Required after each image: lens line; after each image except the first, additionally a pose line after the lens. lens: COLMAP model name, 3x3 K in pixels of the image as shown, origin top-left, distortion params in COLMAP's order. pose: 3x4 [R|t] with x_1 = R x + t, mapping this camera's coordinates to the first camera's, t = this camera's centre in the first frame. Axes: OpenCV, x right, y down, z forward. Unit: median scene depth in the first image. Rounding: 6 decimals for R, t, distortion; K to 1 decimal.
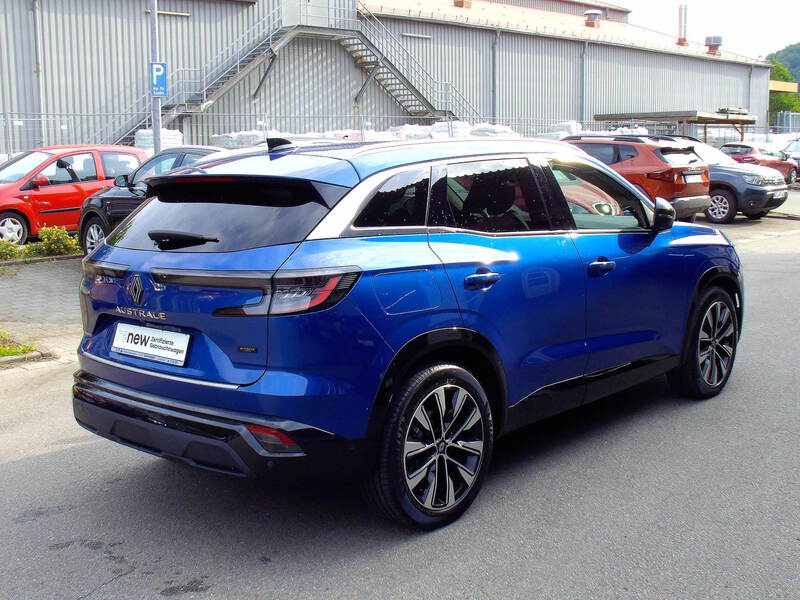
lens RADIAL K [[989.8, 0, 400.0], [0, 989.8, 300.0], [0, 0, 1]] dist [-0.203572, 0.305198]
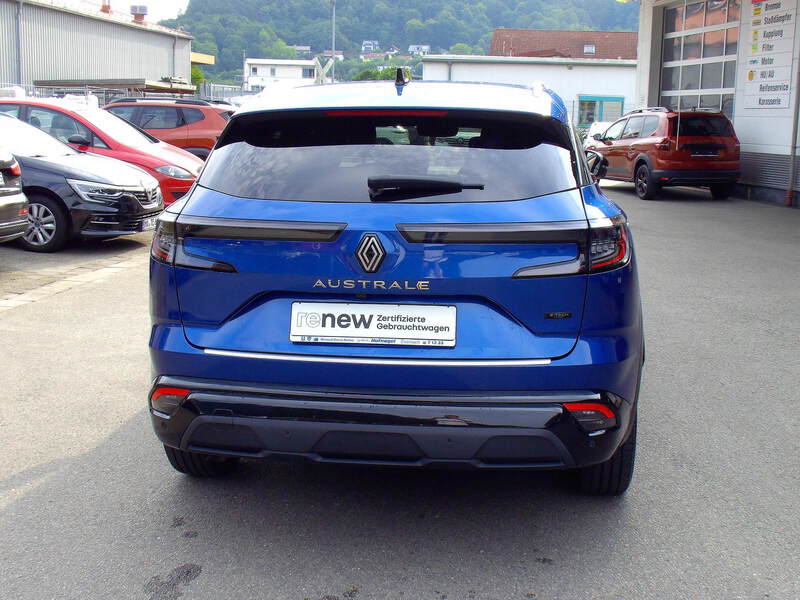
lens RADIAL K [[989.8, 0, 400.0], [0, 989.8, 300.0], [0, 0, 1]] dist [-0.203572, 0.305198]
pose [[0.816453, -0.074922, 0.572530, -0.669183], [0.058409, 0.997176, 0.047197, -0.009454], [-0.574450, -0.005093, 0.818524, 0.349914]]
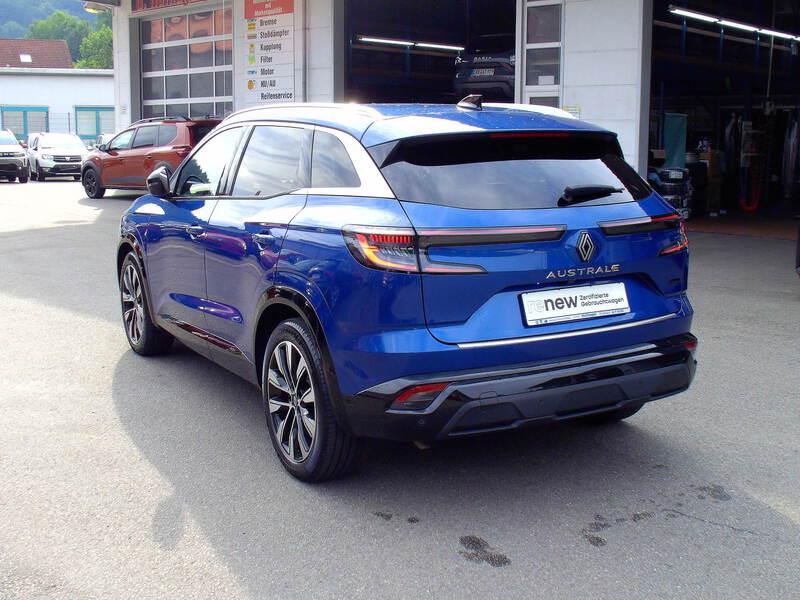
lens RADIAL K [[989.8, 0, 400.0], [0, 989.8, 300.0], [0, 0, 1]] dist [-0.203572, 0.305198]
pose [[0.316582, -0.142624, 0.937782, -1.198647], [0.136249, 0.985217, 0.103842, -0.081681], [-0.938729, 0.094897, 0.331334, 0.829805]]
